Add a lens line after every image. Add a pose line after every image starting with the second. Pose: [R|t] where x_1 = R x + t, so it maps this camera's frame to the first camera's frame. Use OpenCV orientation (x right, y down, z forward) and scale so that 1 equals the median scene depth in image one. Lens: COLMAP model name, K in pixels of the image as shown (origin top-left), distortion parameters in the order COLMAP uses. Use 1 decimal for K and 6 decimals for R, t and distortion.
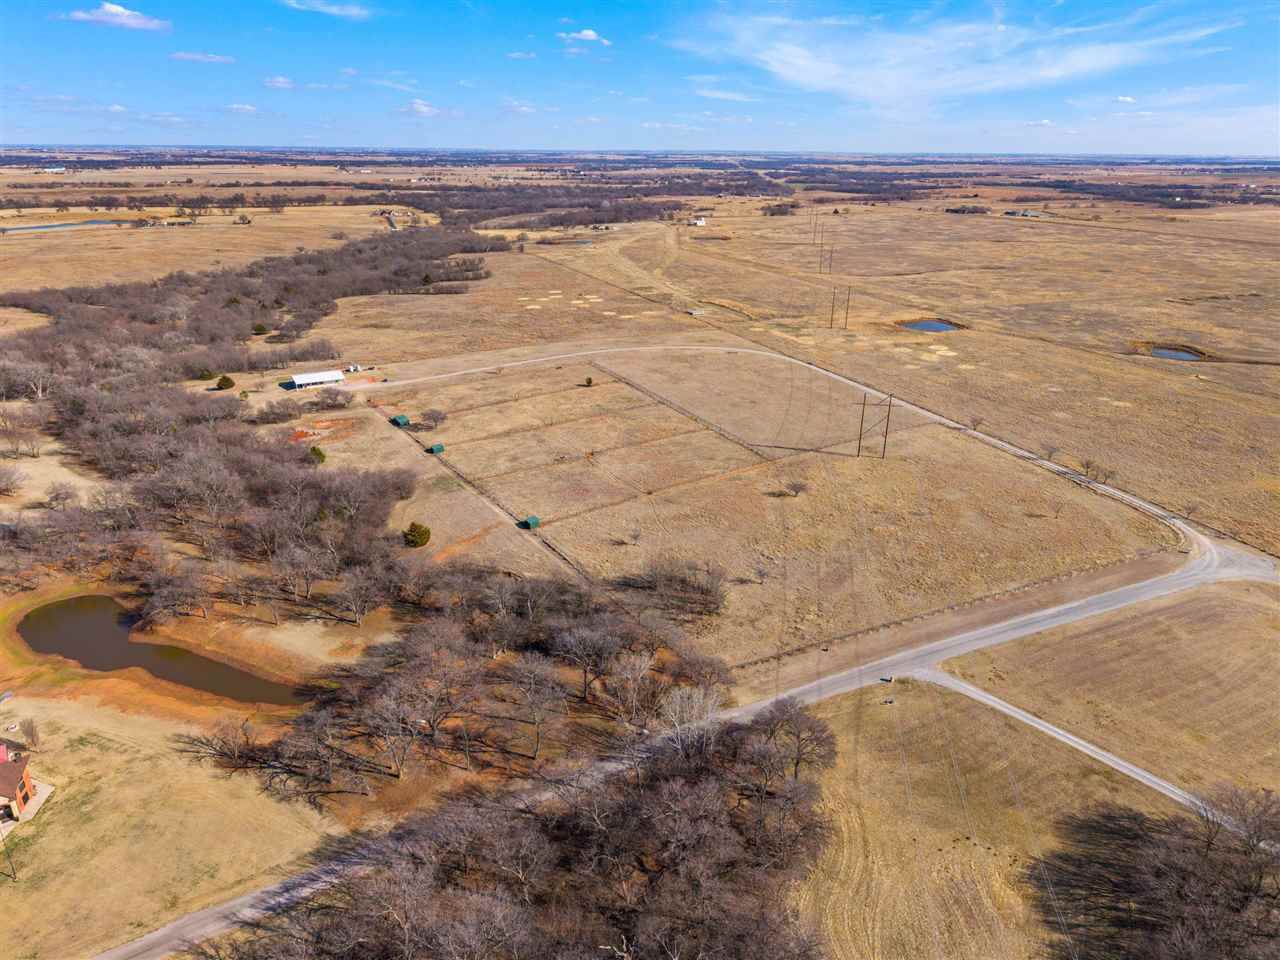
lens RADIAL K [[870.7, 0, 640.0], [0, 870.7, 480.0], [0, 0, 1]] dist [0.000930, -0.005772]
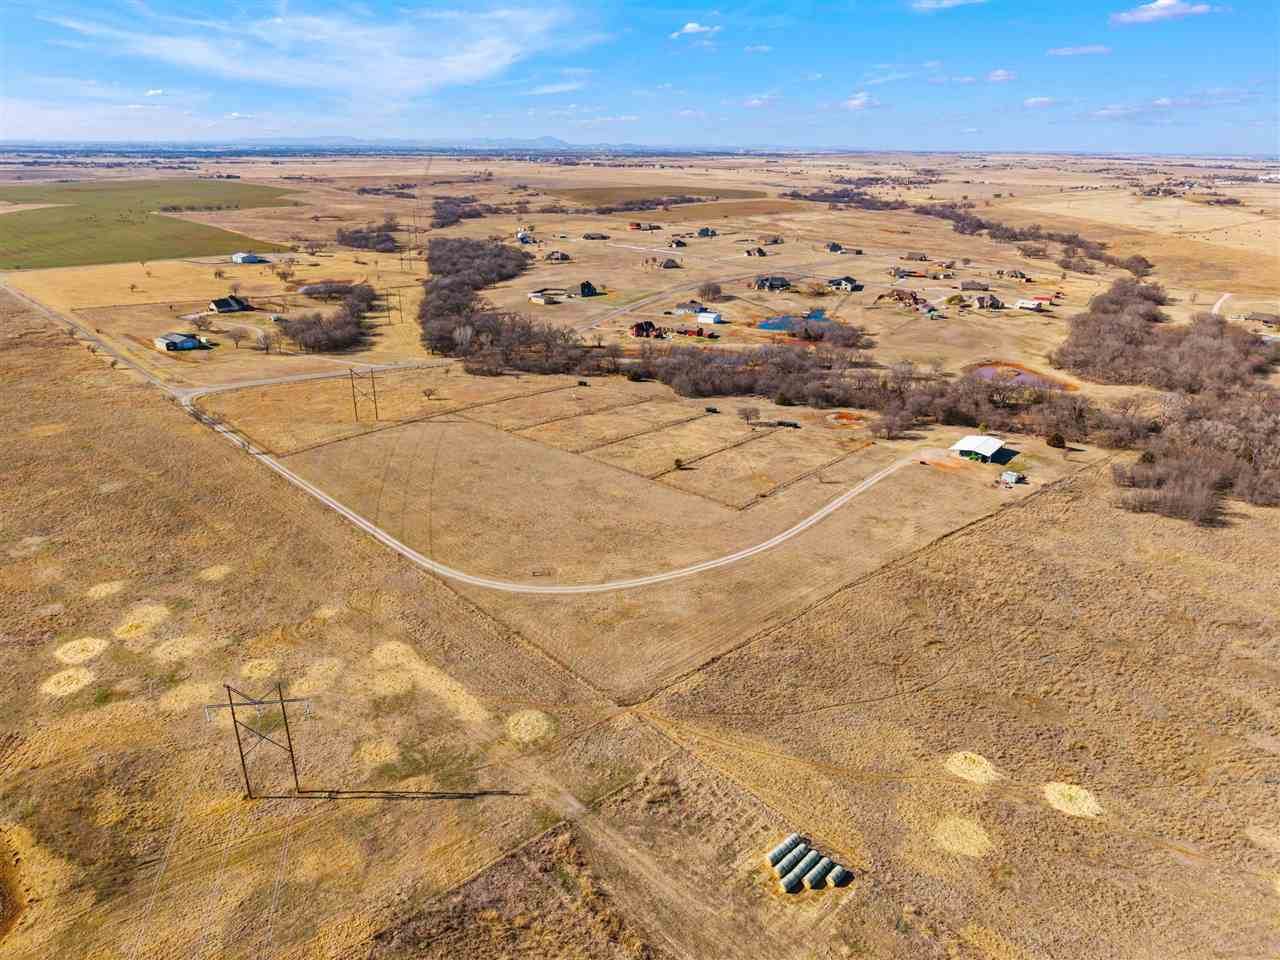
lens RADIAL K [[856.4, 0, 640.0], [0, 856.4, 480.0], [0, 0, 1]] dist [-0.001338, -0.003299]
pose [[-0.928329, 0.123923, -0.350498, 0.117147], [-0.144834, 0.747756, 0.647985, -0.277779], [0.342387, 0.652307, -0.676215, 0.689901]]
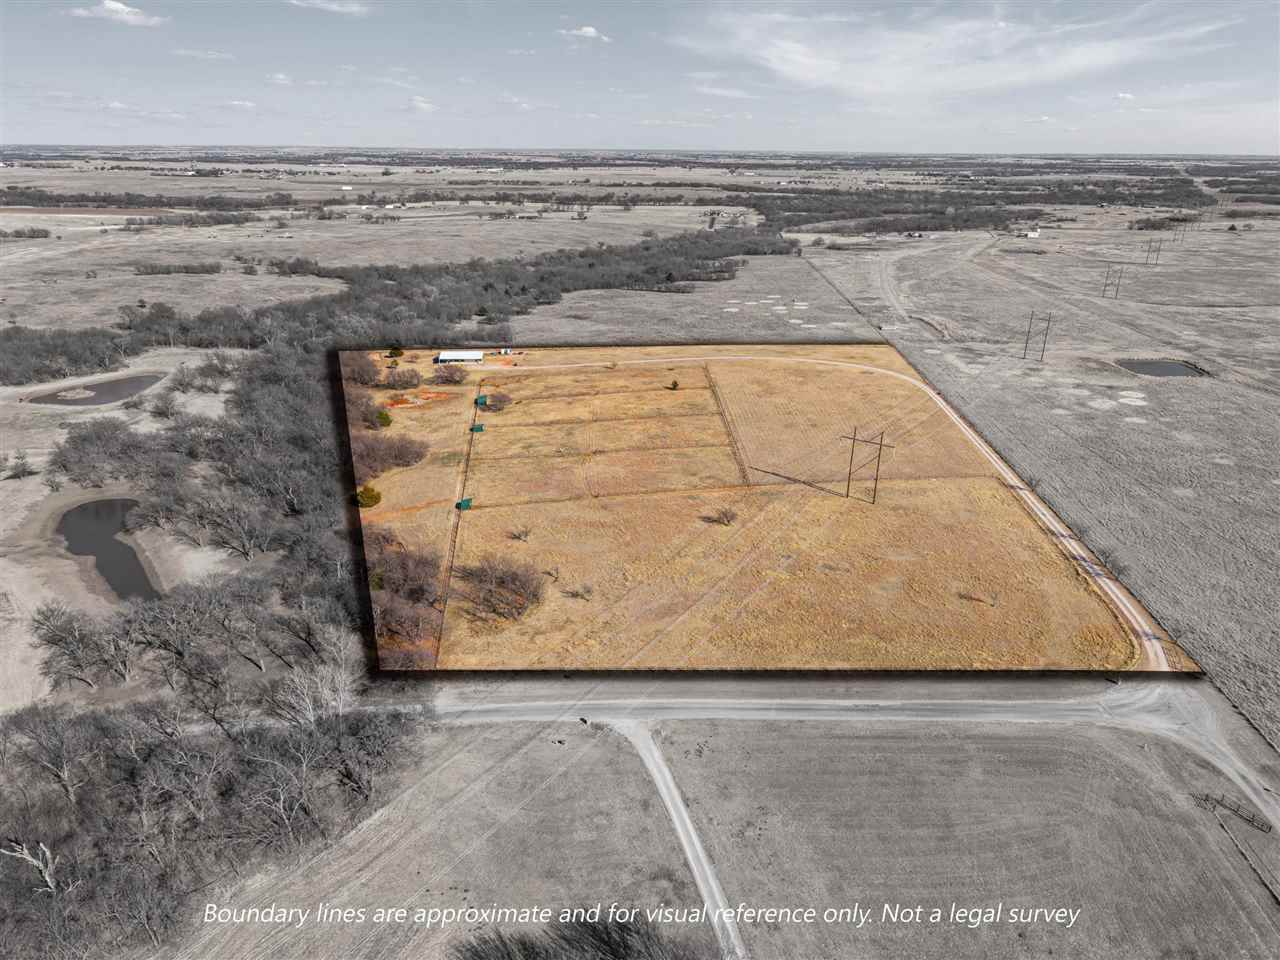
lens RADIAL K [[856.4, 0, 640.0], [0, 856.4, 480.0], [0, 0, 1]] dist [-0.001338, -0.003299]
pose [[0.898913, 0.156083, -0.409381, 0.142084], [-0.155176, 0.987243, 0.035669, -0.014645], [0.409726, 0.031462, 0.911666, 0.036051]]
